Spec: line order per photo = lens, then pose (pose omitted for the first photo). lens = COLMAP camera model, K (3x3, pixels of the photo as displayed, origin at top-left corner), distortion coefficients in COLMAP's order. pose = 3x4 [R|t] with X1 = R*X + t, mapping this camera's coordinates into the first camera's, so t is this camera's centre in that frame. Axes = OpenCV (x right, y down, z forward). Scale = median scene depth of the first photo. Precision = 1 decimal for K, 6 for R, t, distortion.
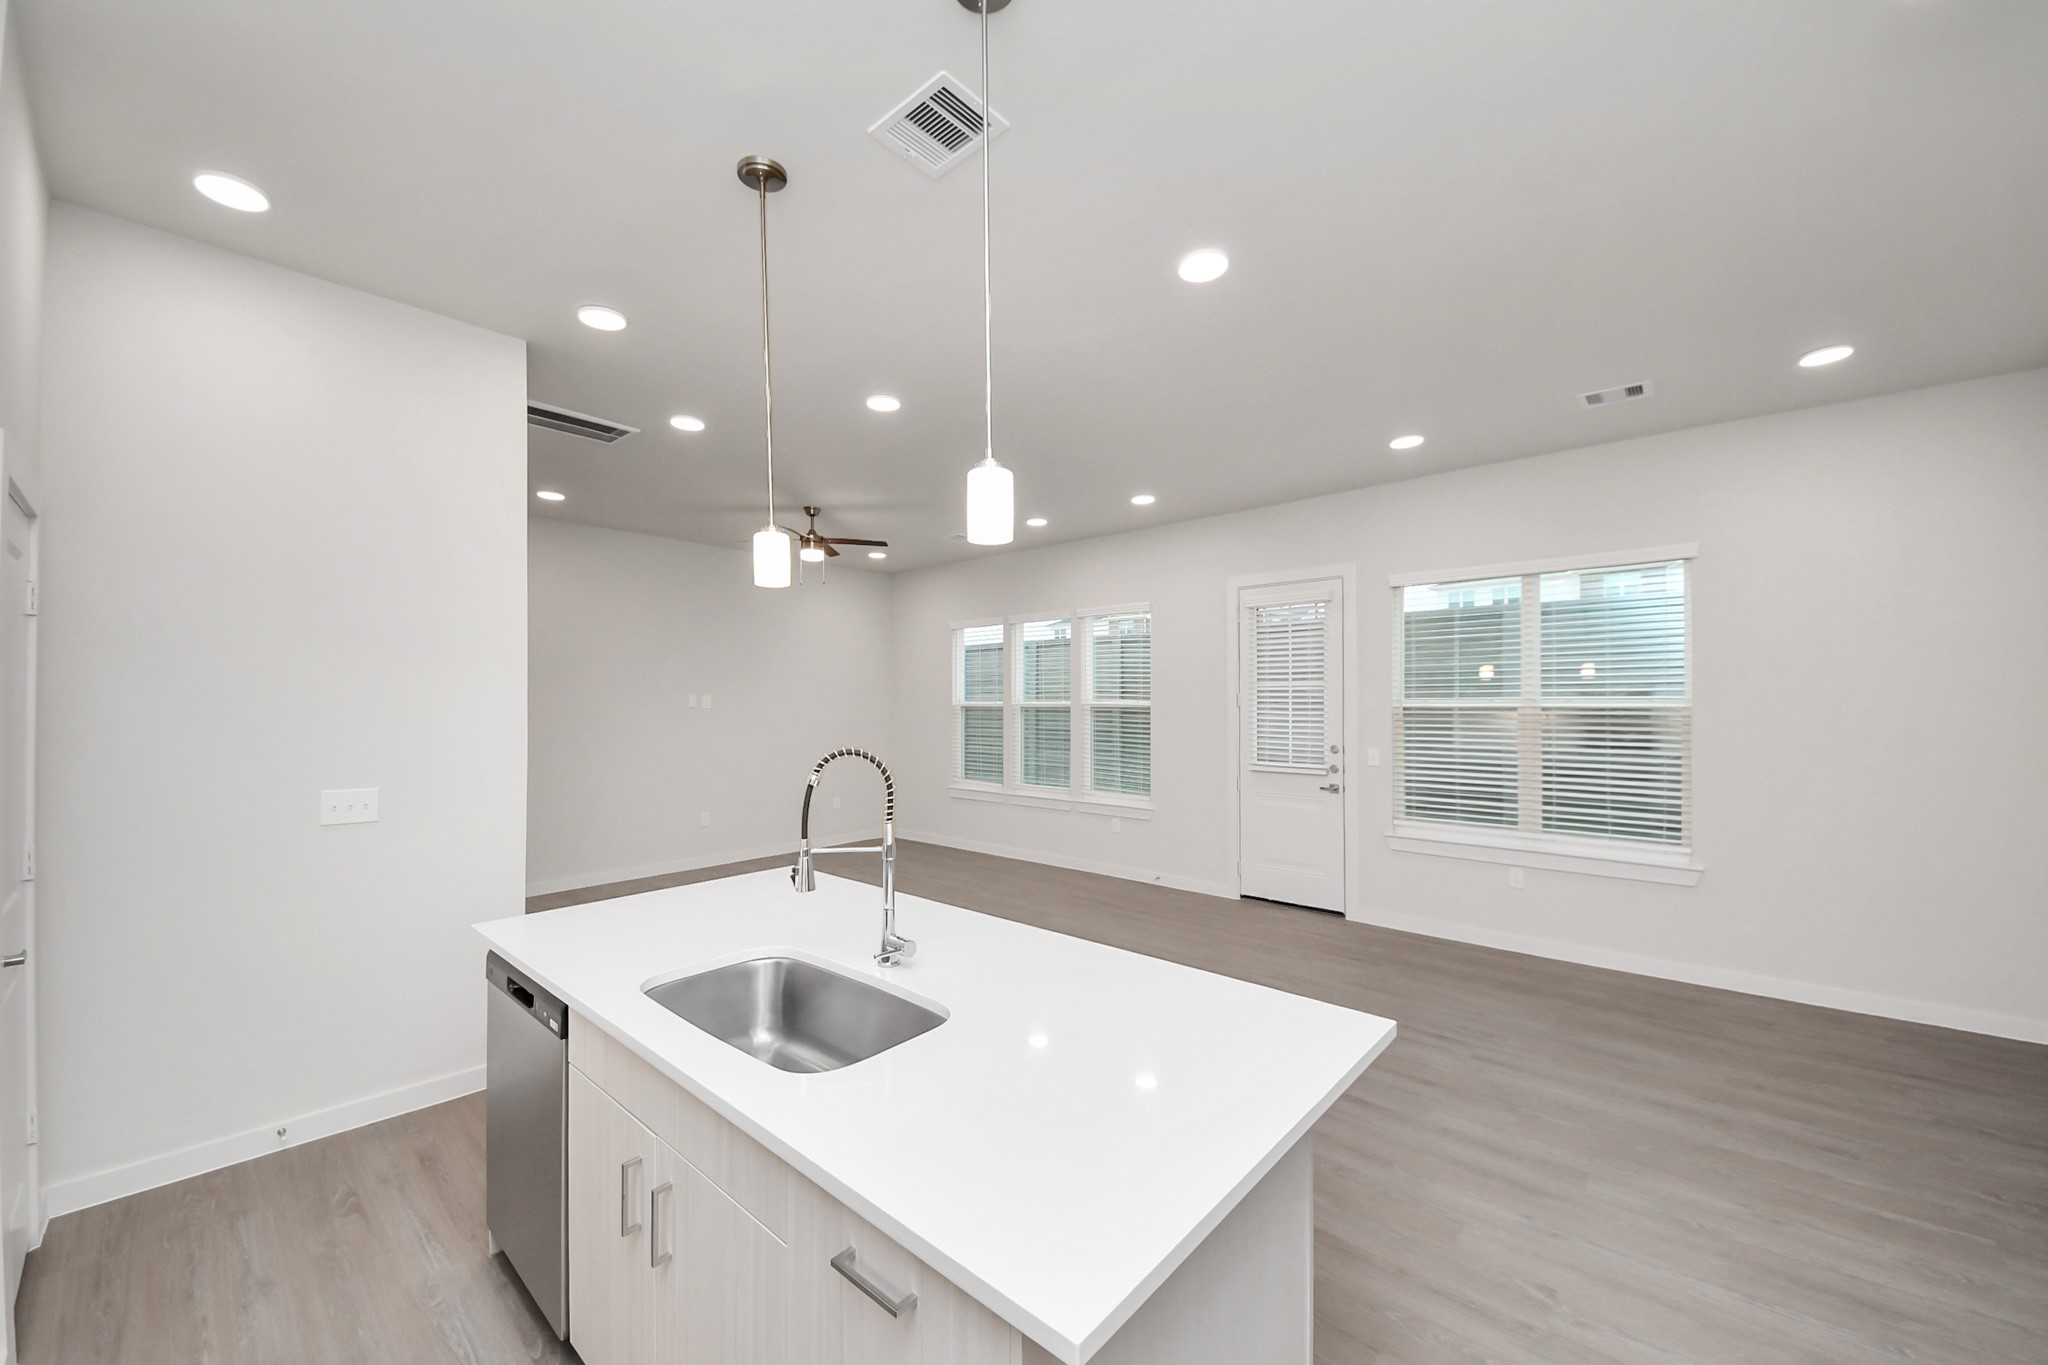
lens RADIAL K [[767.0, 0, 991.8], [0, 767.0, 700.7], [0, 0, 1]] dist [-0.000382, -0.000177]
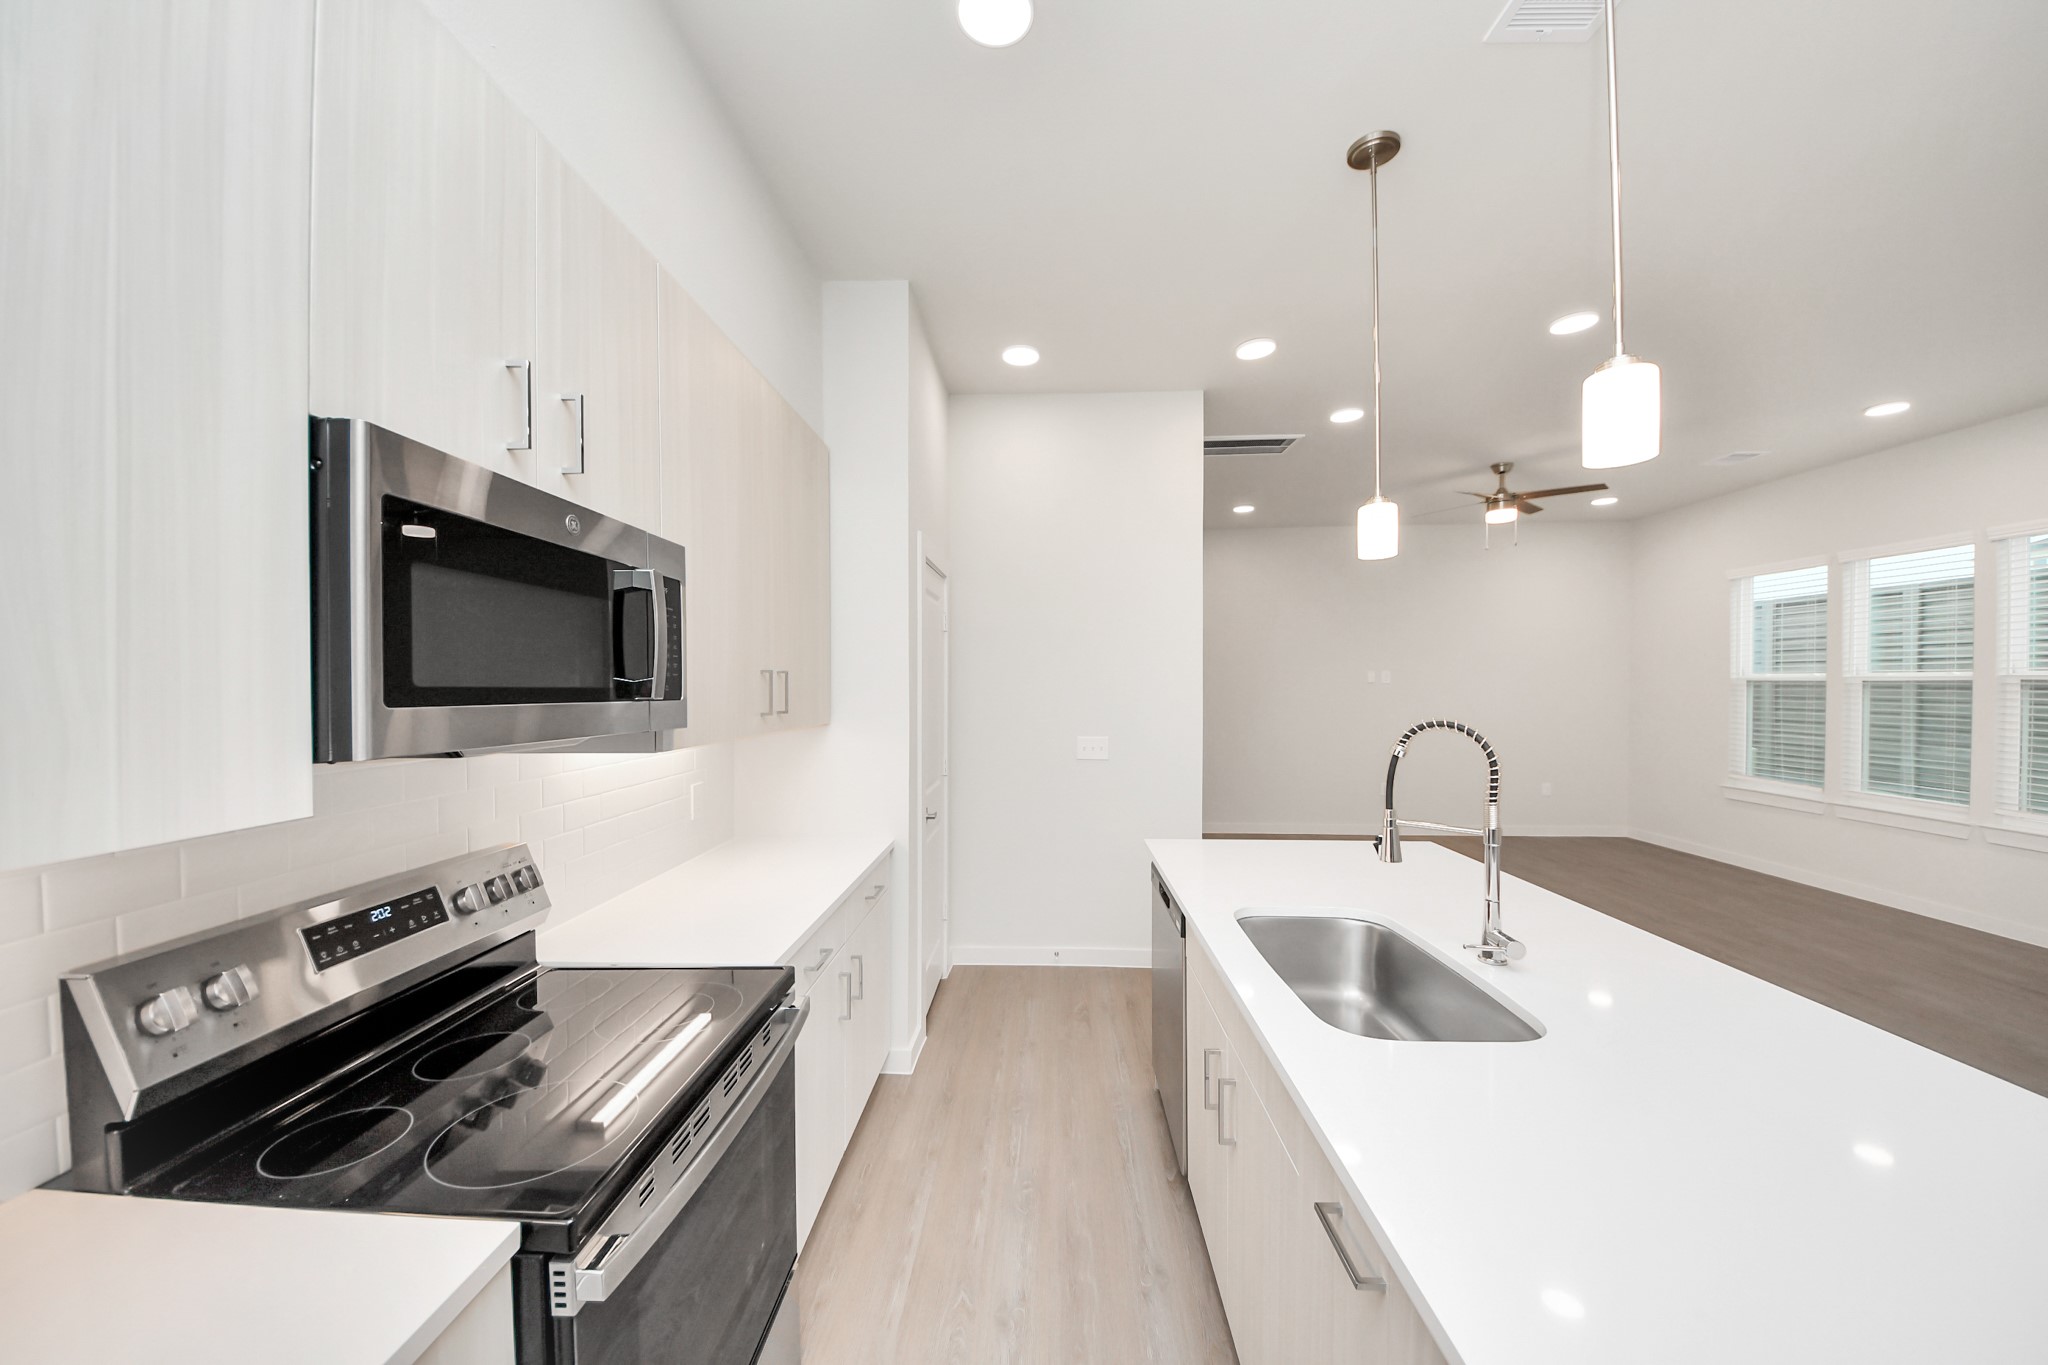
lens RADIAL K [[695.2, 0, 1011.0], [0, 695.2, 693.1], [0, 0, 1]] dist [0.000202, -0.009411]
pose [[0.631090, 0.008623, -0.775662, 0.102750], [0.008088, 0.999811, 0.017695, 0.007666], [0.775667, -0.017441, 0.630901, 0.040989]]
